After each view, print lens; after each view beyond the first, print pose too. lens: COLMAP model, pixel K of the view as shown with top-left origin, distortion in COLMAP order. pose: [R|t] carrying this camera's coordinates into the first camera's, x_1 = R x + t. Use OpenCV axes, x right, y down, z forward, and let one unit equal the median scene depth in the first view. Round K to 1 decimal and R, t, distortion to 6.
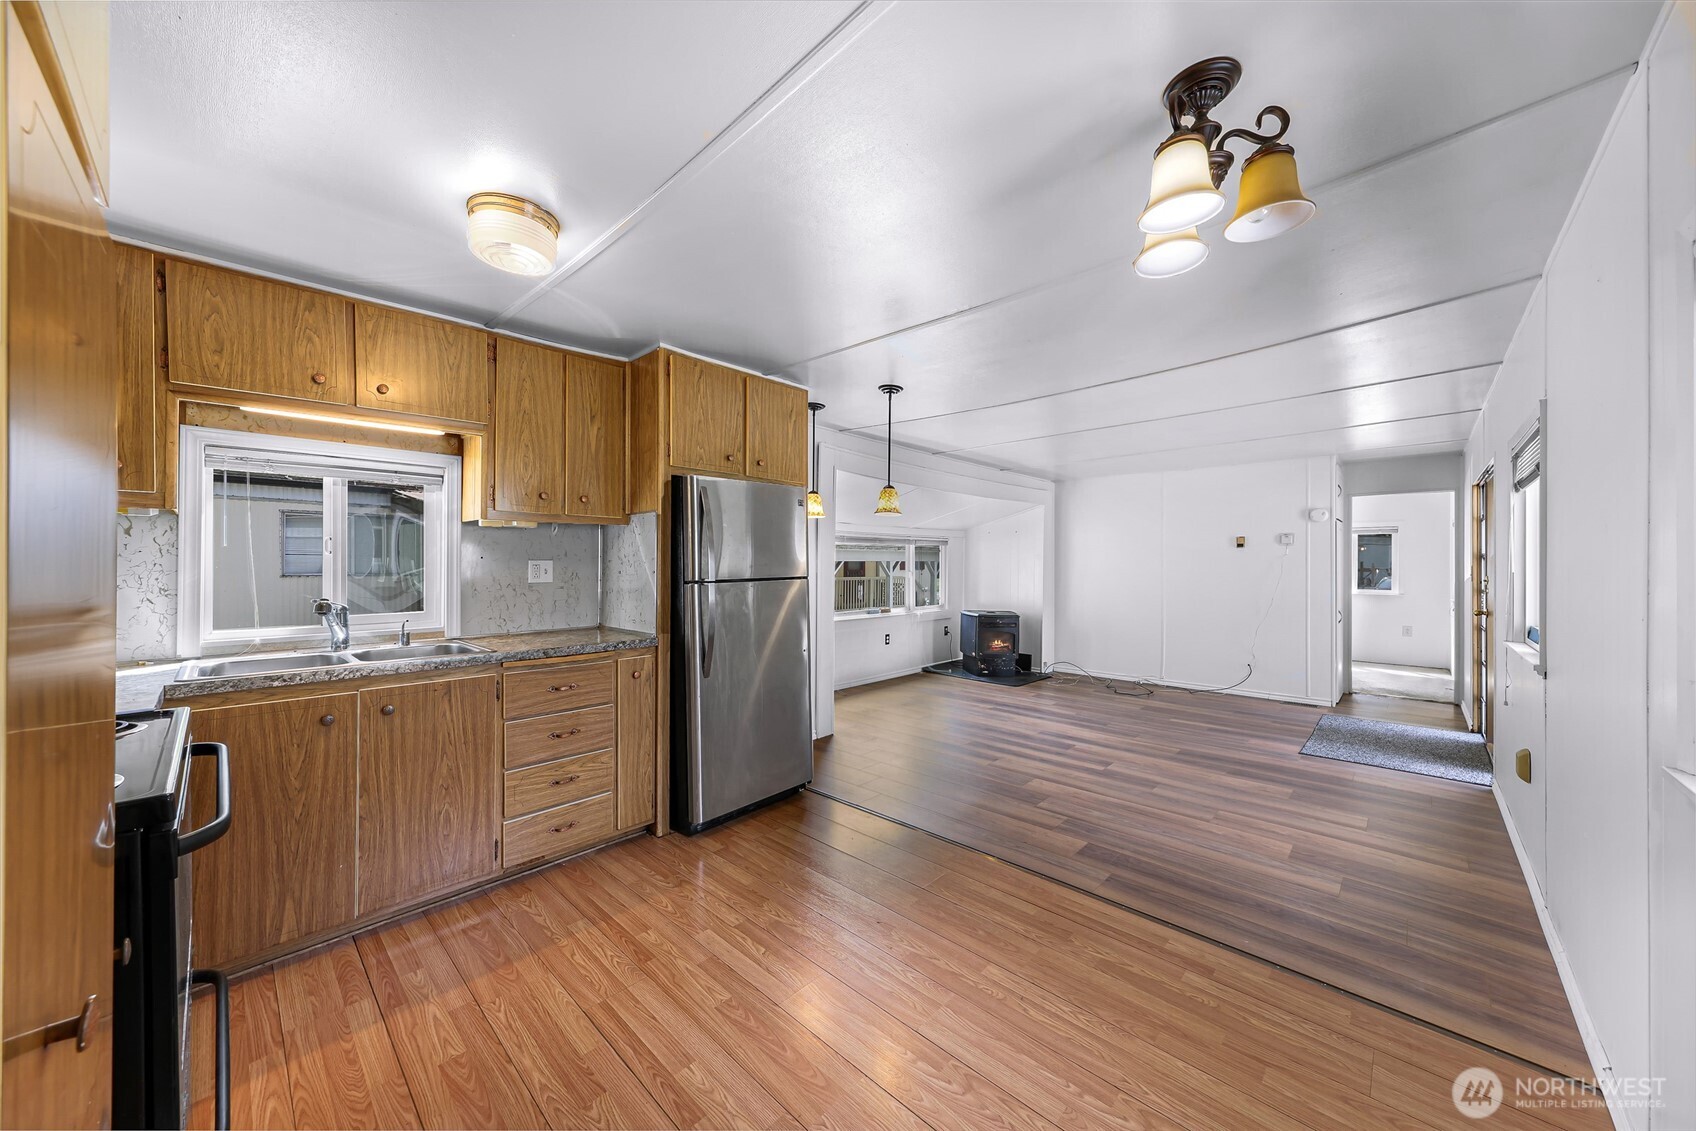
lens RADIAL K [[593.1, 0, 844.9], [0, 593.1, 562.4], [0, 0, 1]] dist [0.001331, -0.000188]
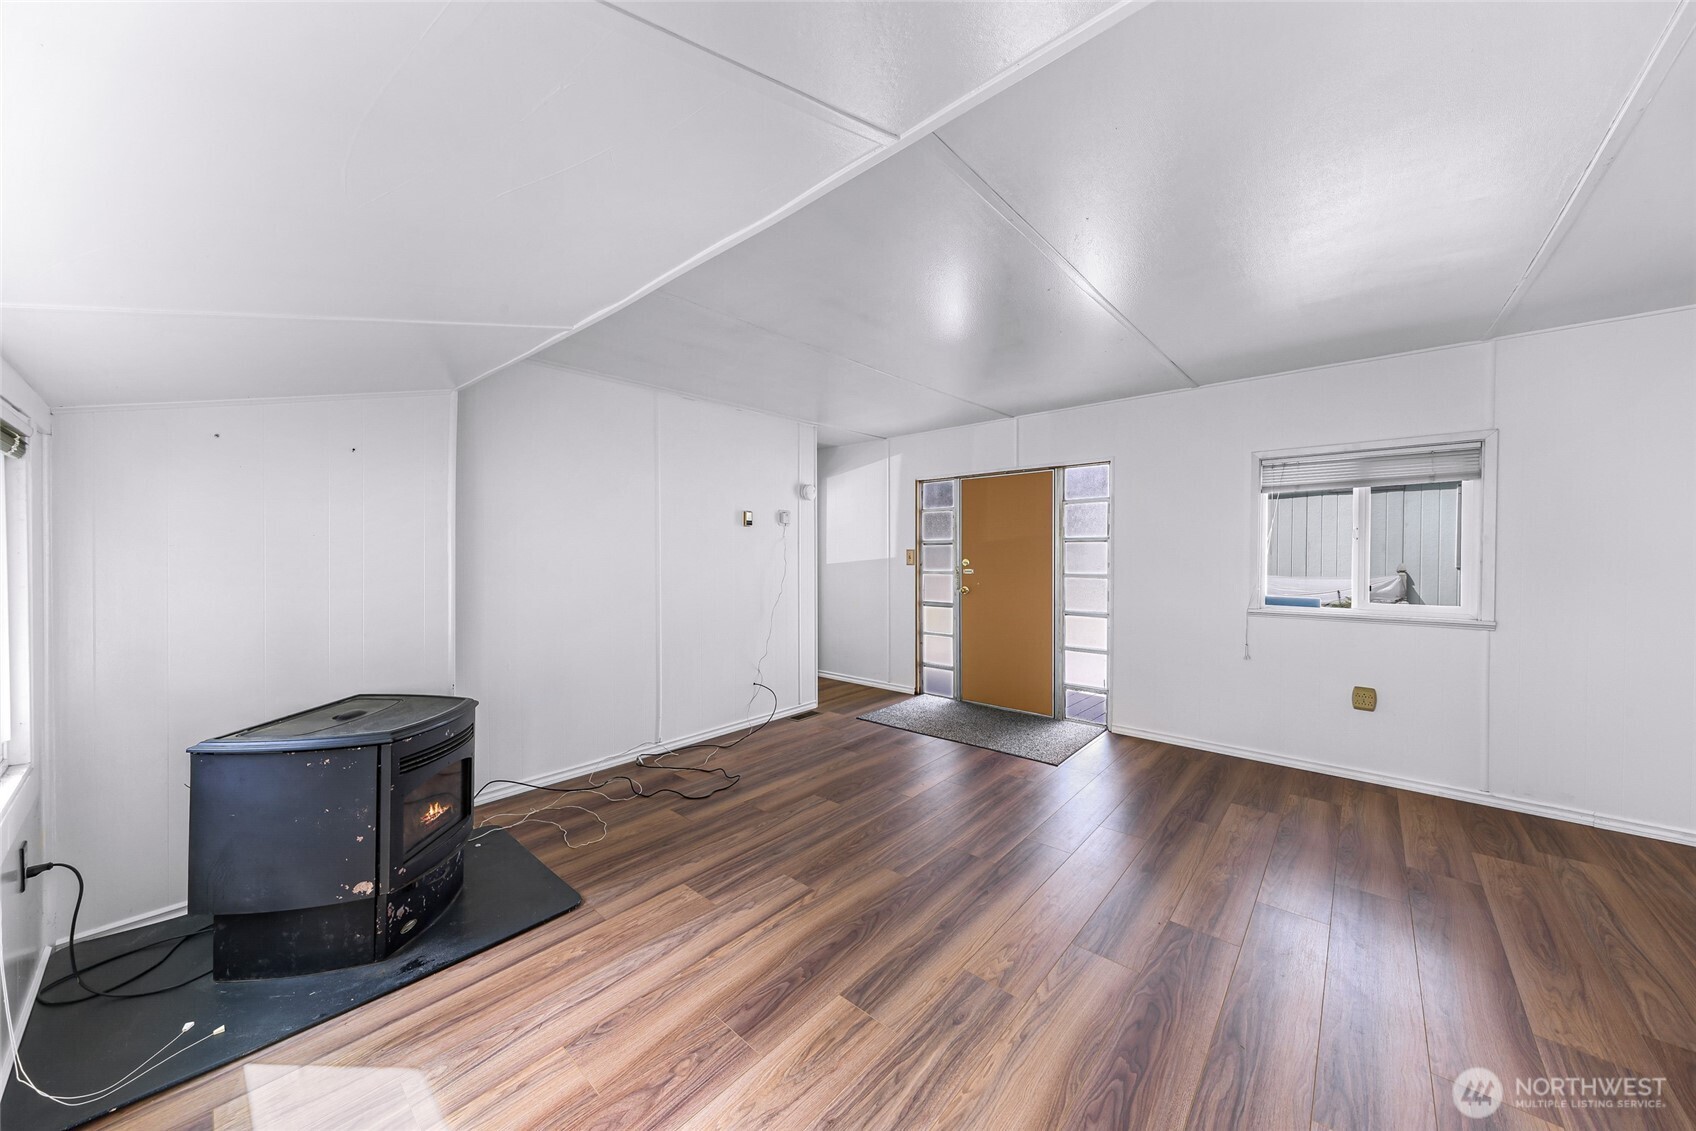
lens RADIAL K [[583.7, 0, 848.0], [0, 583.7, 565.5], [0, 0, 1]] dist [0.000072, -0.000002]
pose [[-0.030369, -0.017897, 0.999379, -0.123152], [-0.001330, 0.999840, 0.017865, 0.028285], [-0.999538, -0.000787, -0.030388, 2.436603]]
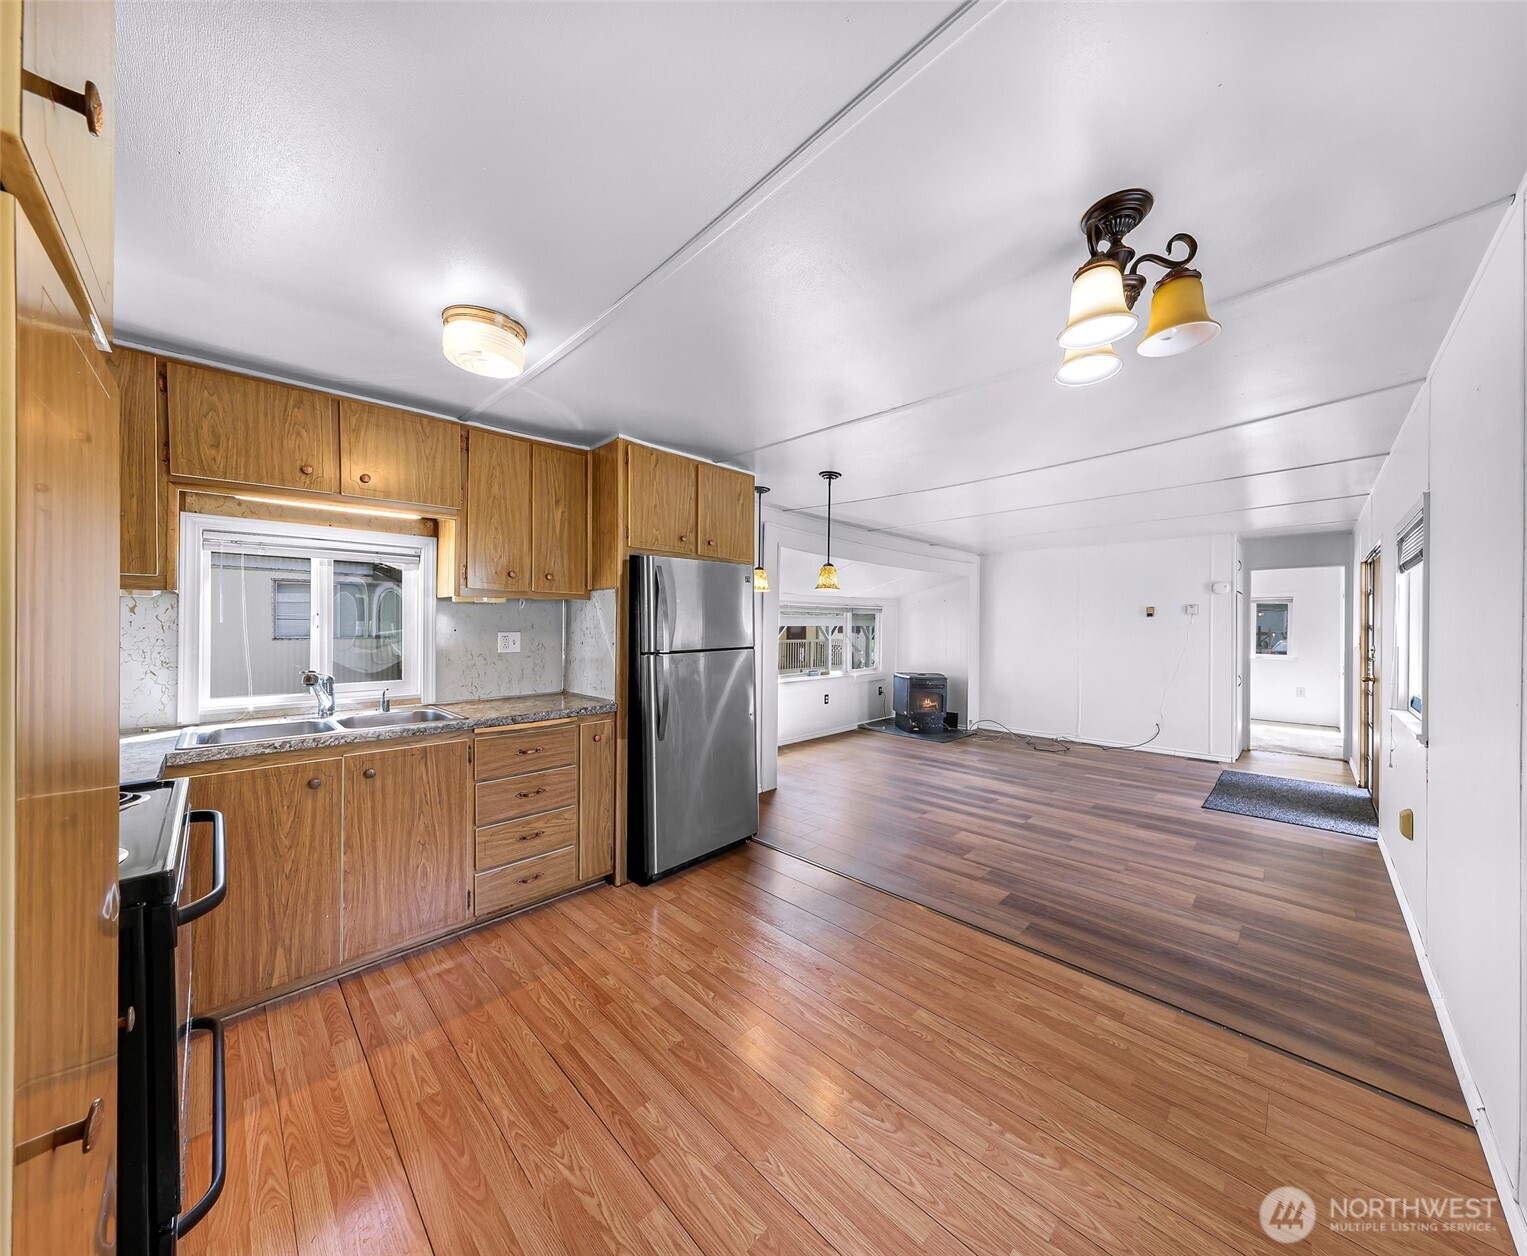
lens RADIAL K [[542.4, 0, 787.9], [0, 542.4, 625.9], [0, 0, 1]] dist [-0.001370, 0.000125]
pose [[0.999997, 0.002582, 0.000338, -0.000631], [-0.002583, 0.999992, 0.002912, -0.025326], [-0.000331, -0.002913, 0.999996, 0.001974]]
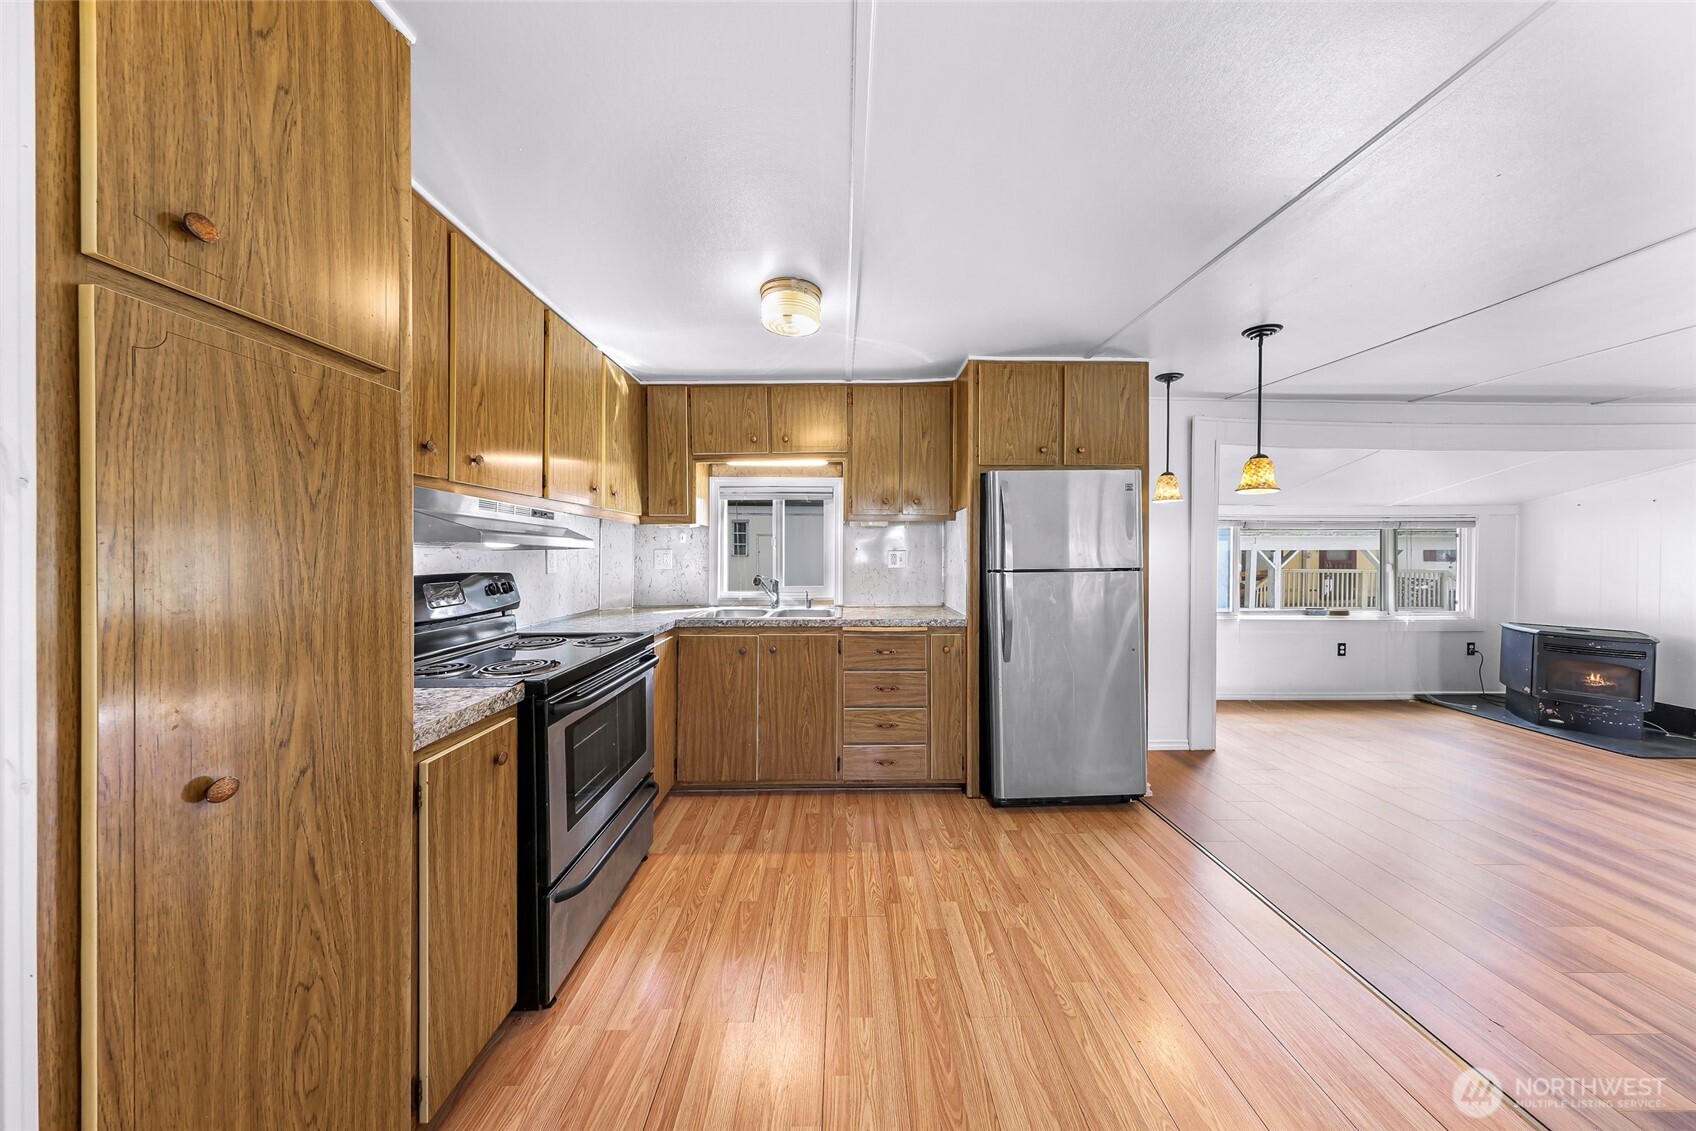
lens RADIAL K [[492.7, 0, 853.8], [0, 492.7, 552.2], [0, 0, 1]] dist [-0.000683, -0.000145]
pose [[0.703281, -0.000519, -0.710911, 0.240997], [0.001280, 0.999999, 0.000537, -0.001398], [0.710910, -0.001288, 0.703281, 0.236248]]
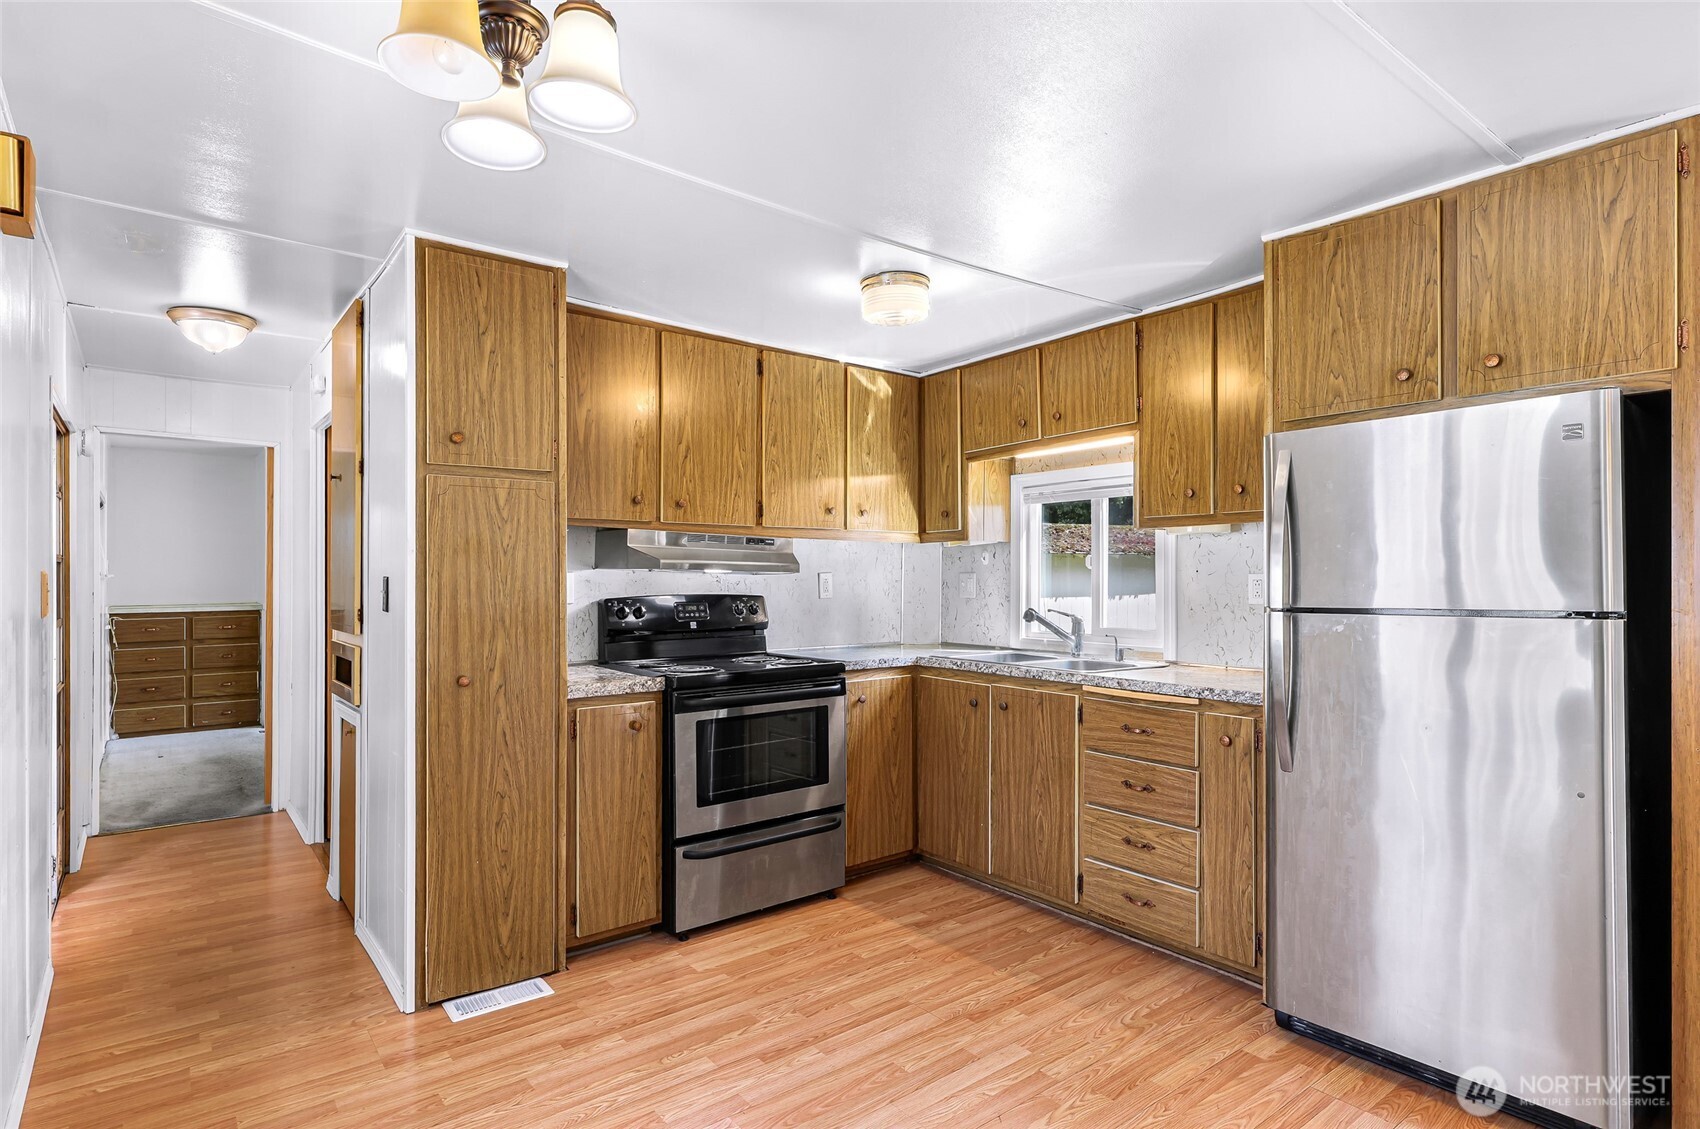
lens RADIAL K [[885.9, 0, 844.2], [0, 885.9, 570.0], [0, 0, 1]] dist [-0.001148, -0.000124]
pose [[-0.145637, -0.007448, -0.989310, 0.867866], [0.001339, 0.999969, -0.007726, -0.000806], [0.989337, -0.002450, -0.145623, 0.847930]]
